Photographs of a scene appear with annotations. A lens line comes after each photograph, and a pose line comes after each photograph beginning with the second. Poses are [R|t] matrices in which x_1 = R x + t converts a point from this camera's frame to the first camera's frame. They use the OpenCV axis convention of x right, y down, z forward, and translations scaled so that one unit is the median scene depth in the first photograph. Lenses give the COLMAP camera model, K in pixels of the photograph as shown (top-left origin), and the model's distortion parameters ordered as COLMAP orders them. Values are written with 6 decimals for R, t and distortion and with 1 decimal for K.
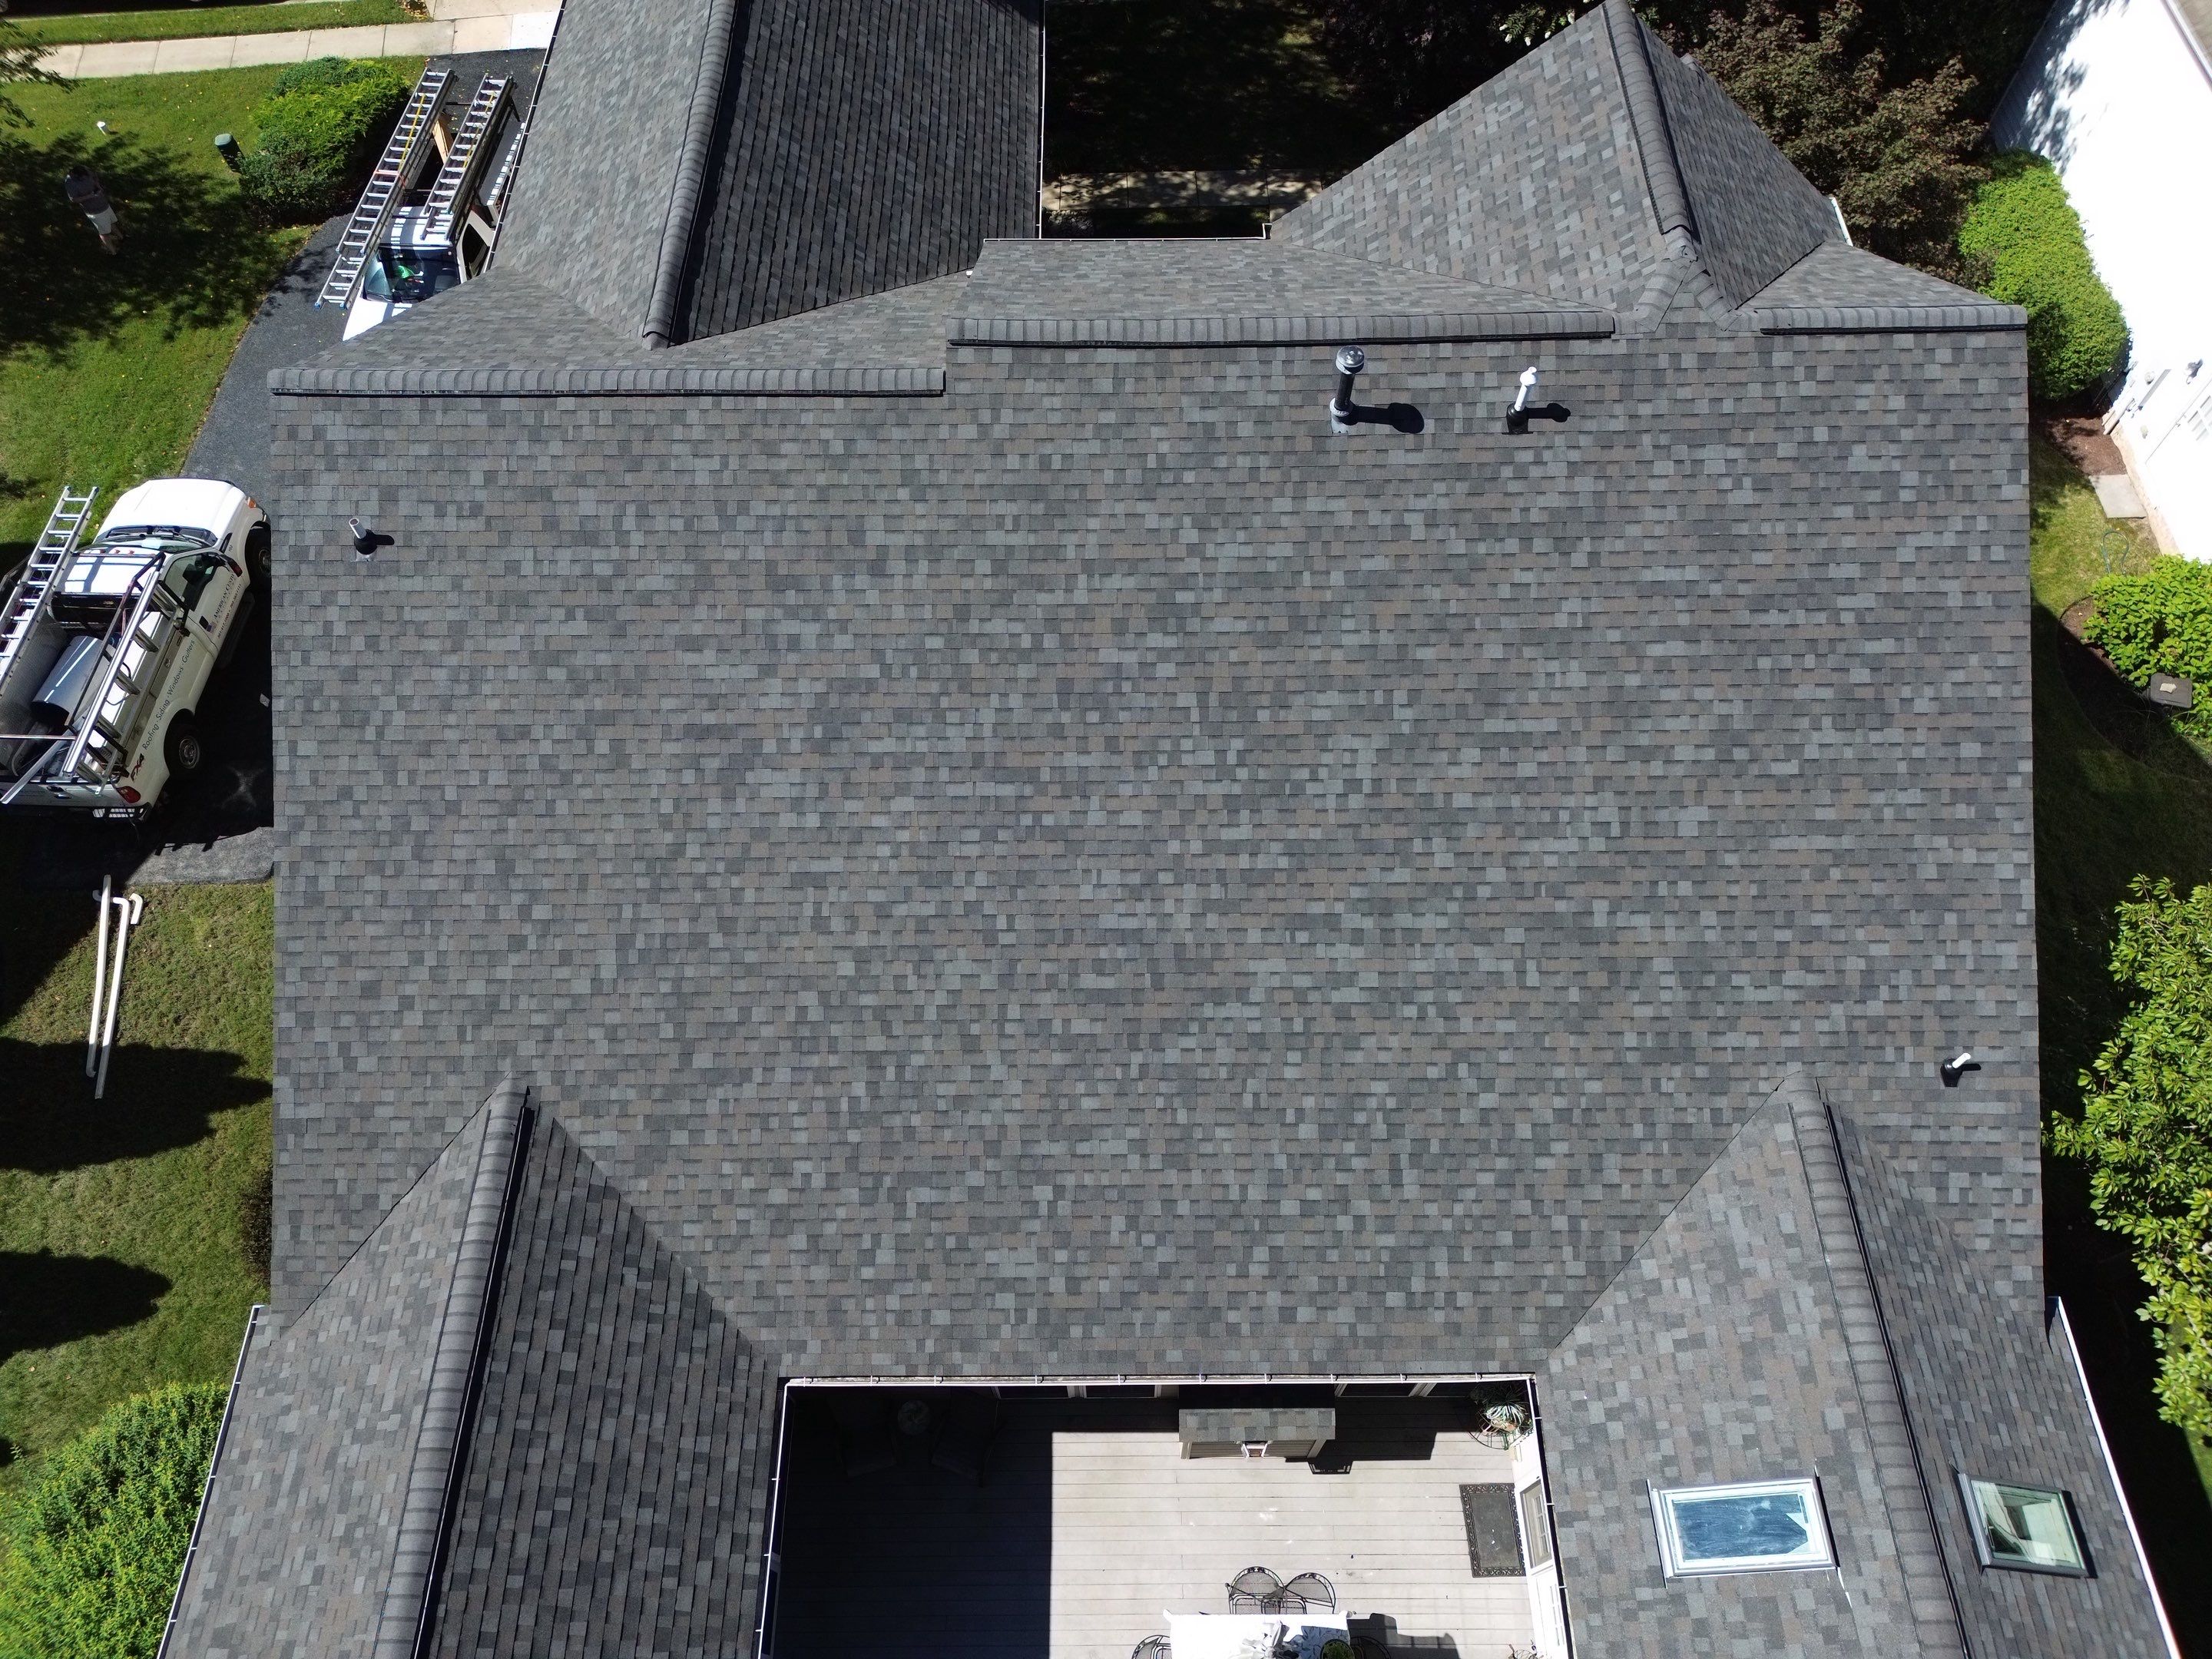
lens RADIAL K [[1555.7, 0, 1106.4], [0, 1555.7, 821.4], [0, 0, 1]] dist [0.083615, -0.081318]
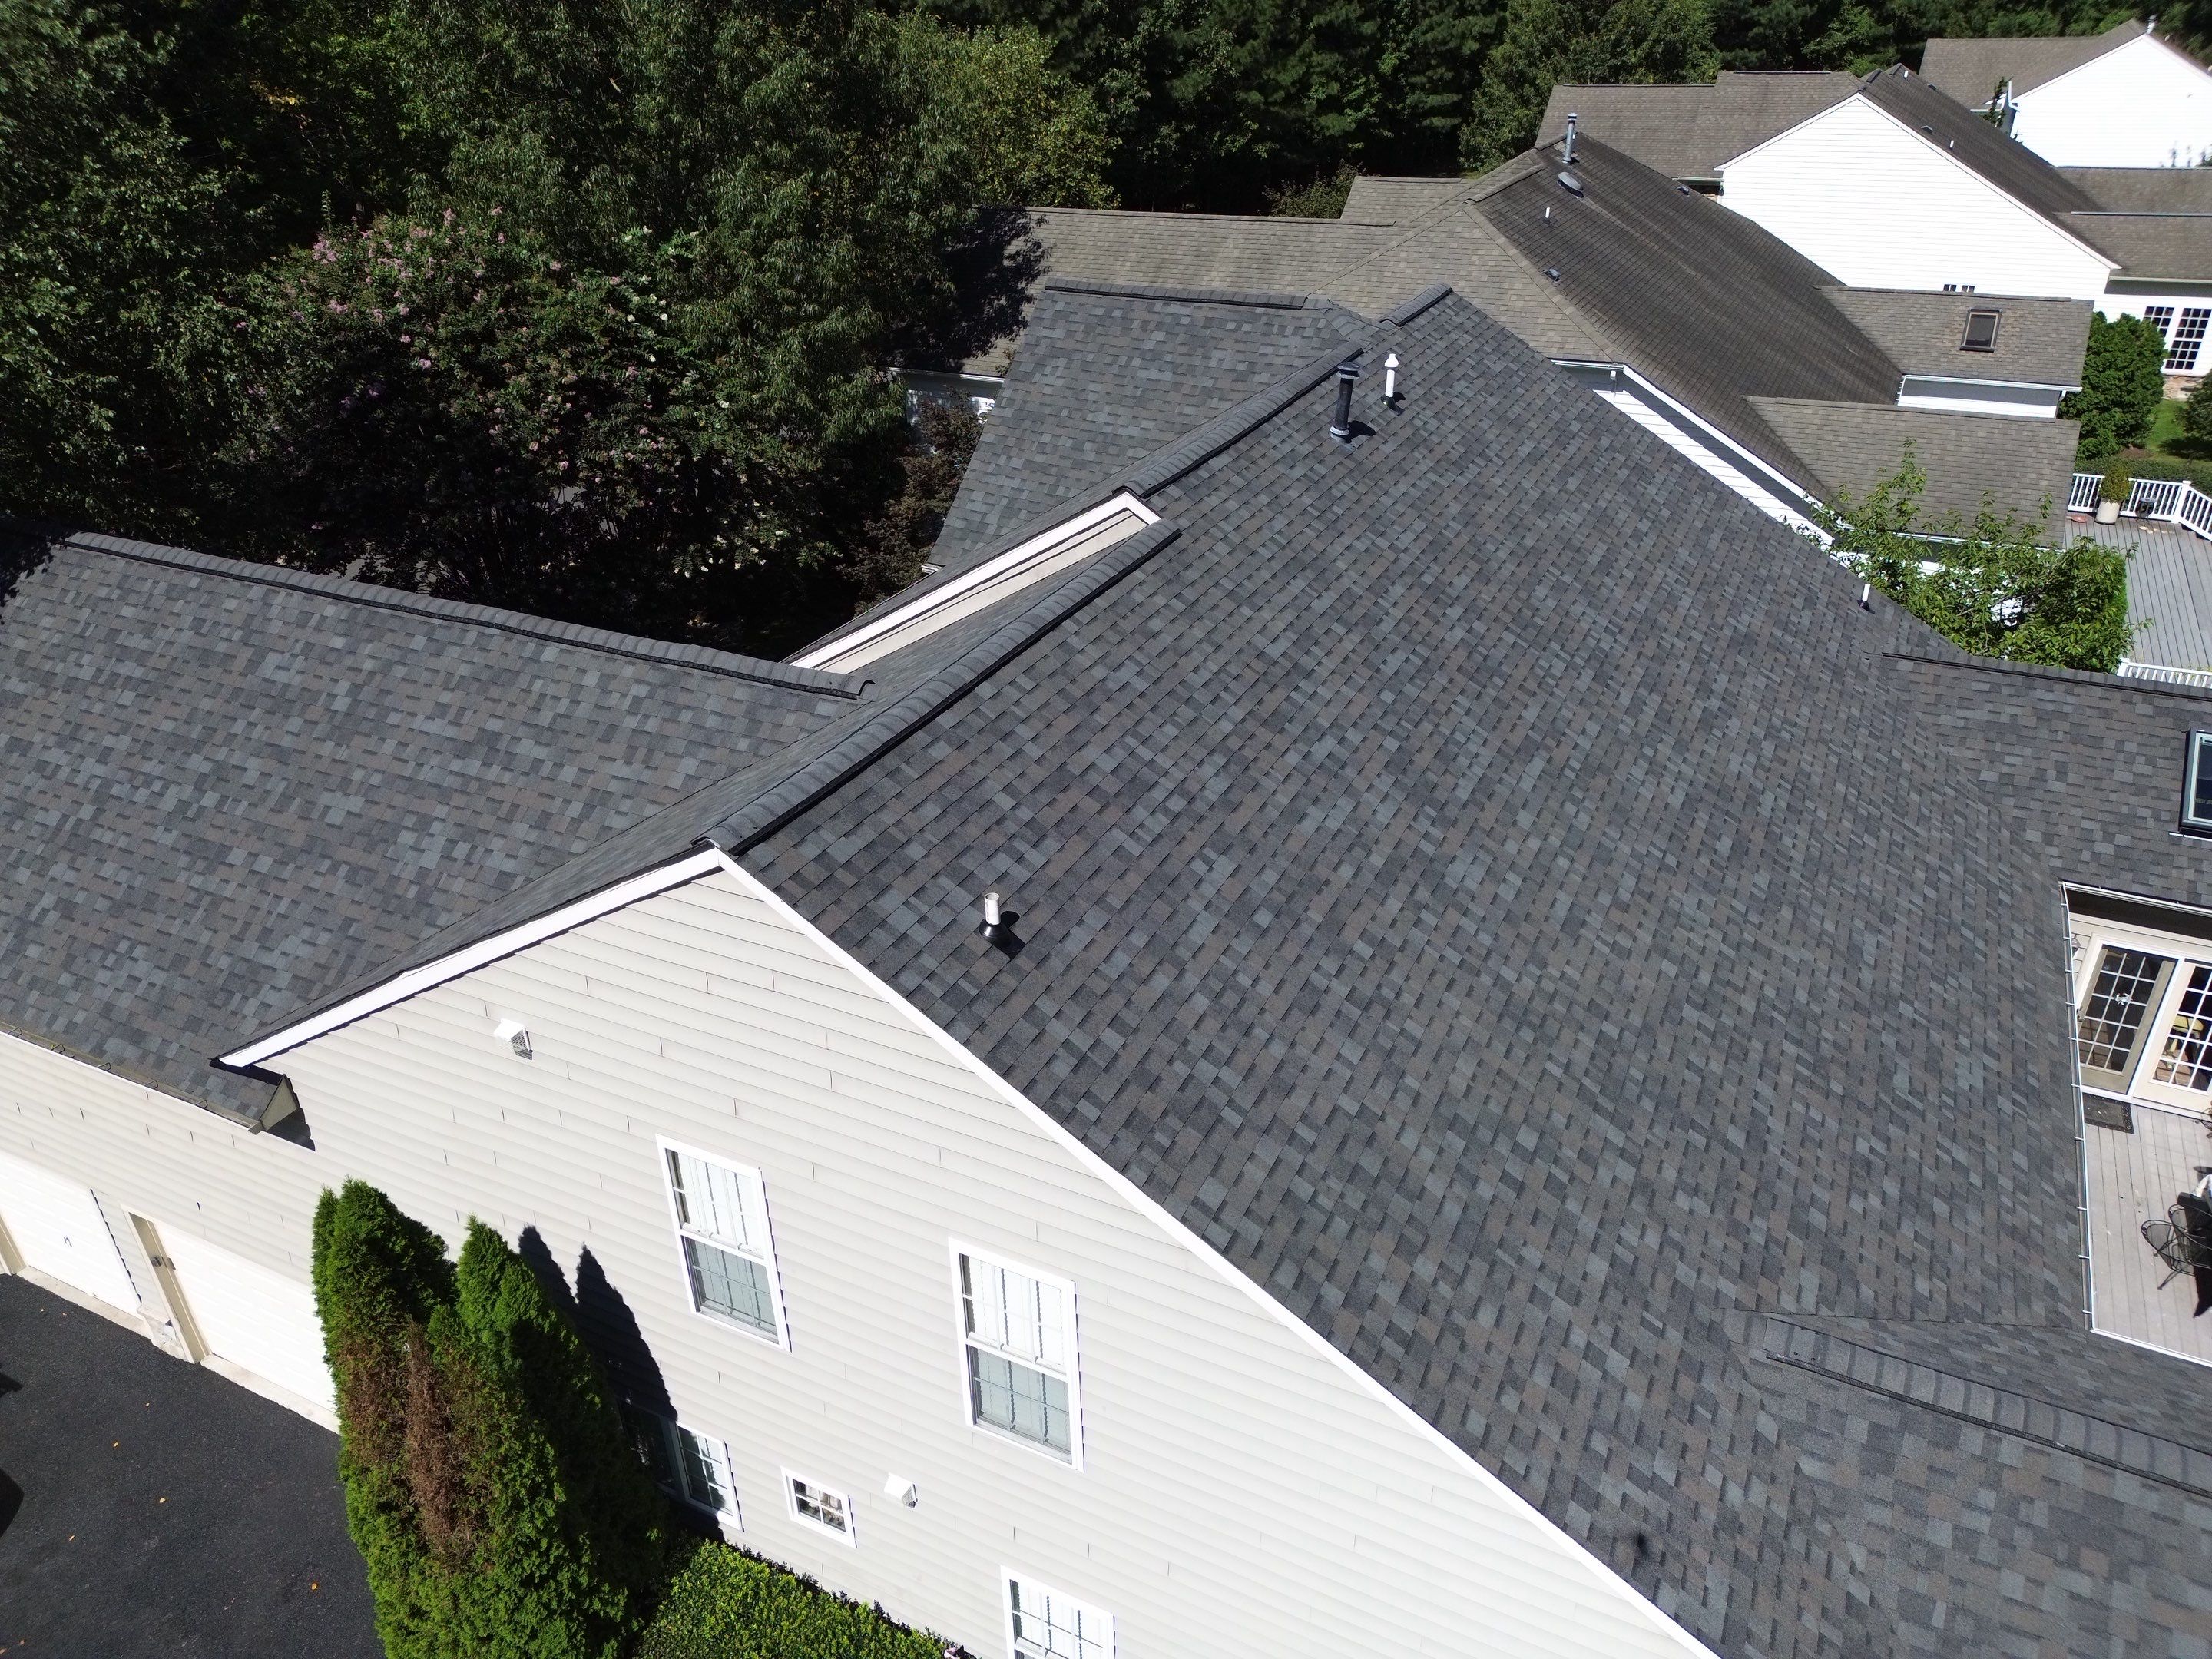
lens RADIAL K [[1555.7, 0, 1108.2], [0, 1555.7, 818.4], [0, 0, 1]] dist [0.083615, -0.081318]
pose [[0.445365, -0.433335, 0.783499, -0.934524], [0.776042, 0.623269, -0.096411, -0.109655], [-0.446552, 0.650966, 0.613869, 0.559221]]
